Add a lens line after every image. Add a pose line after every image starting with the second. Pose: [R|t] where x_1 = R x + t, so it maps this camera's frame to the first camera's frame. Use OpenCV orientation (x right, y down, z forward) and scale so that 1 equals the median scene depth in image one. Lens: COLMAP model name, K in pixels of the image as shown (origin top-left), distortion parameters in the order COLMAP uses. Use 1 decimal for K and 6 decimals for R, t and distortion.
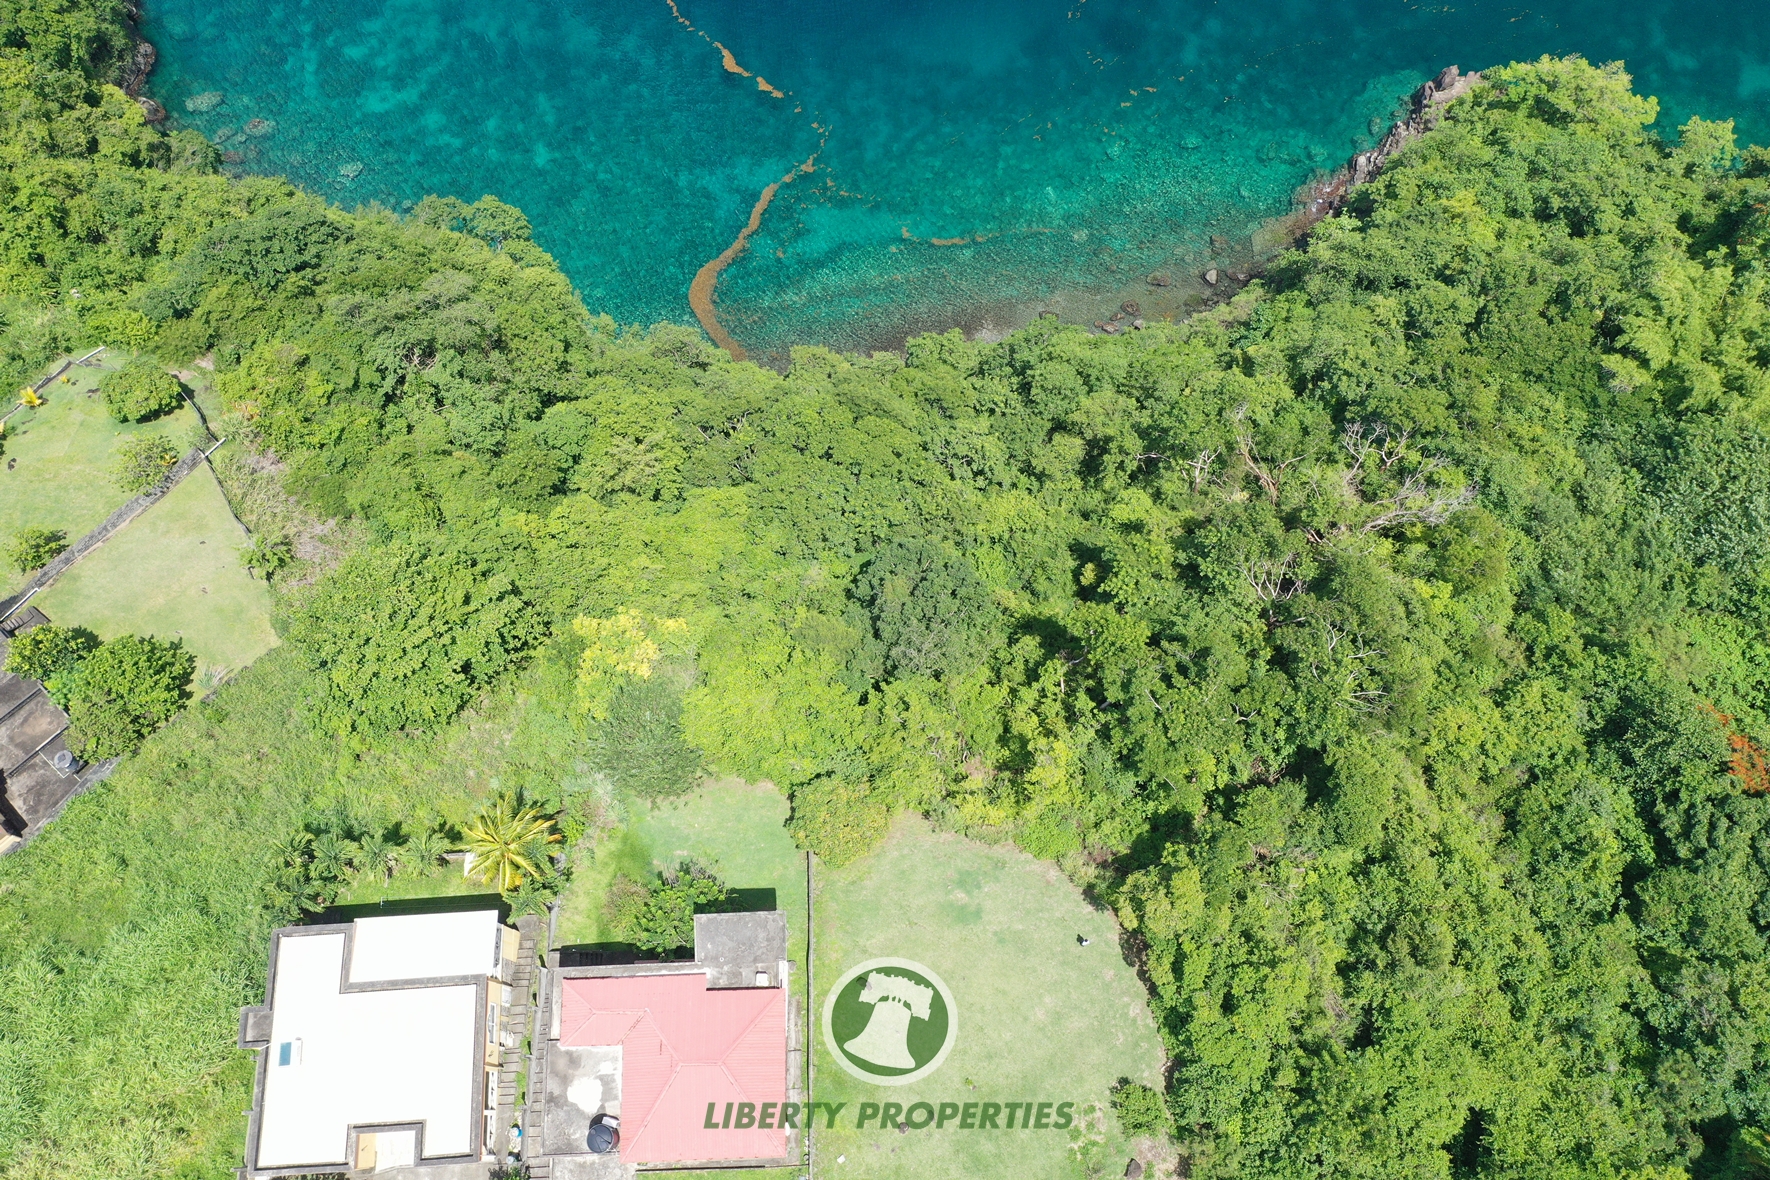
lens RADIAL K [[1398.1, 0, 888.9], [0, 1398.1, 587.3], [0, 0, 1]] dist [0.001252, -0.001006]
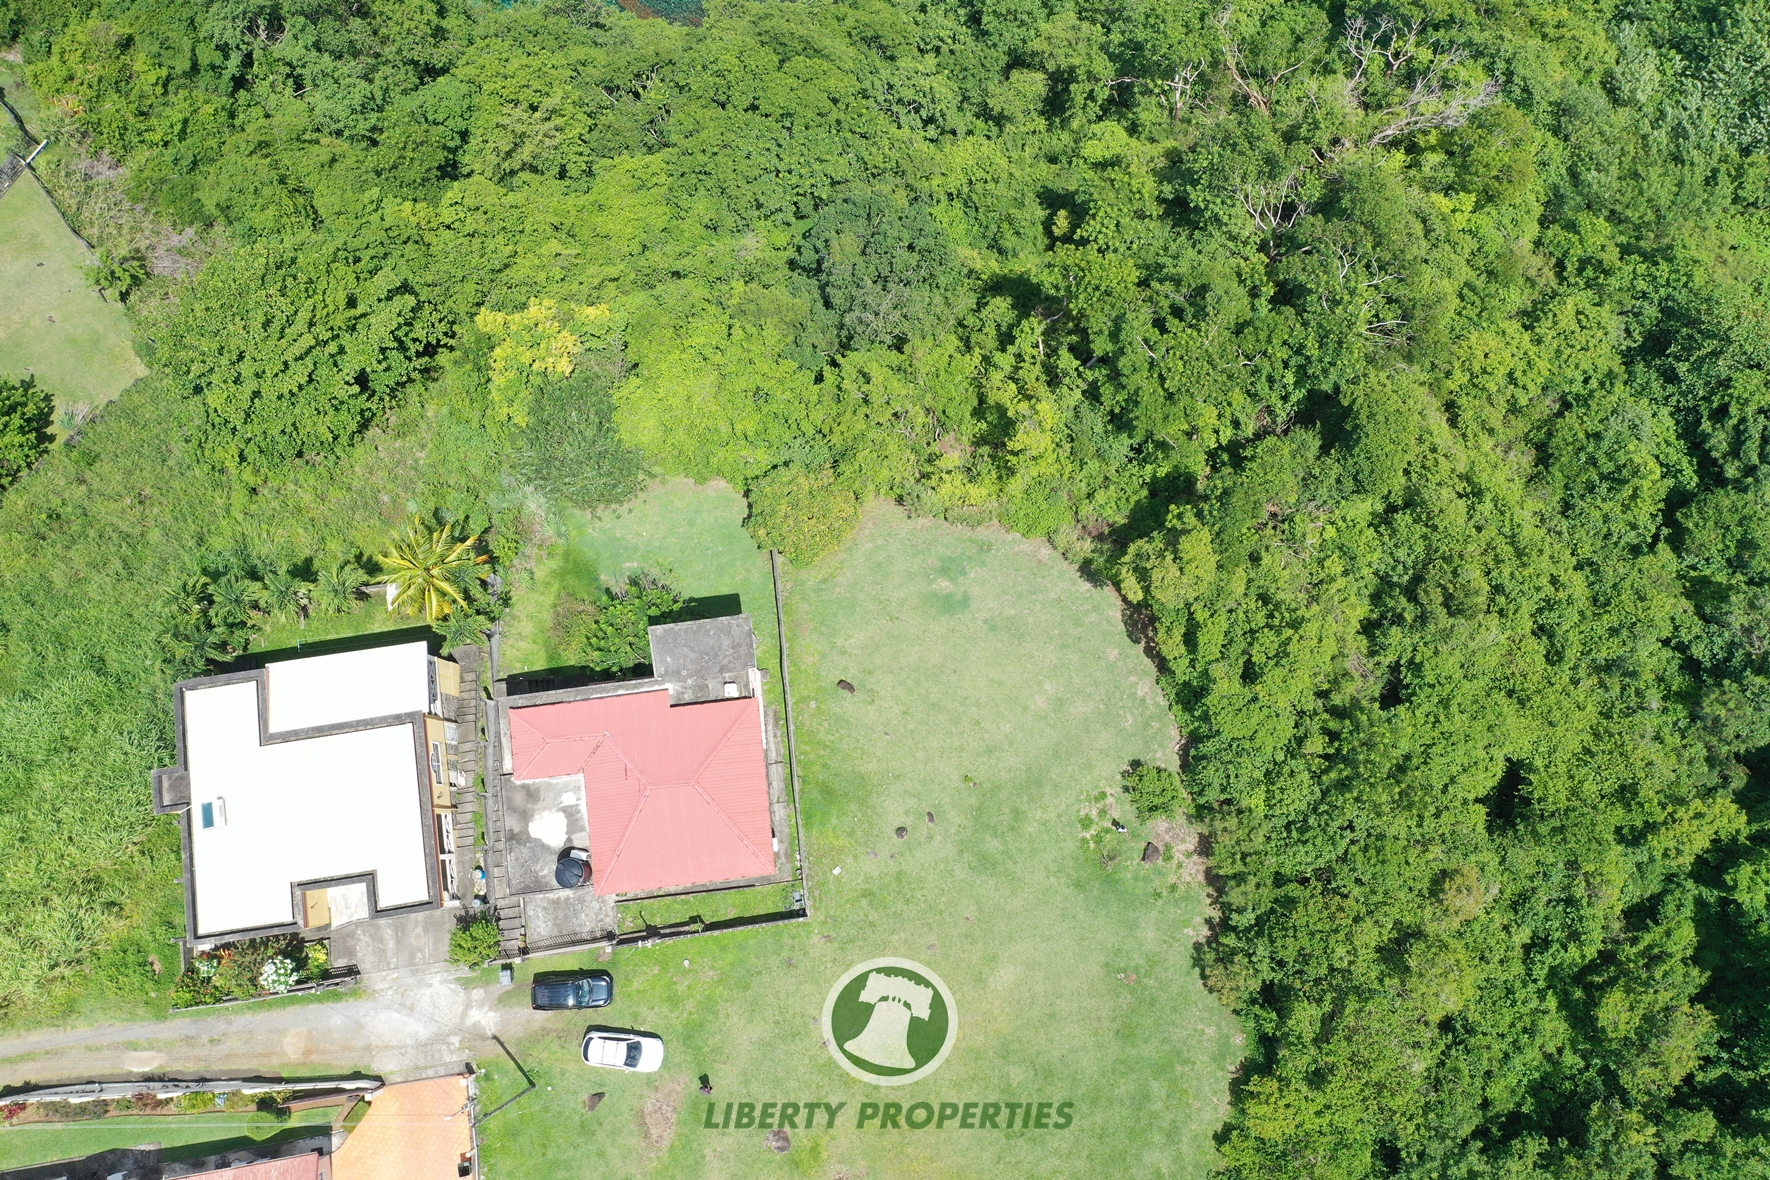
lens RADIAL K [[1403.4, 0, 886.6], [0, 1403.4, 590.9], [0, 0, 1]] dist [0.002145, -0.002875]
pose [[0.996268, -0.085430, 0.012353, 0.002312], [0.081341, 0.977050, 0.196868, 0.040669], [-0.028888, -0.195128, 0.980352, 0.105268]]
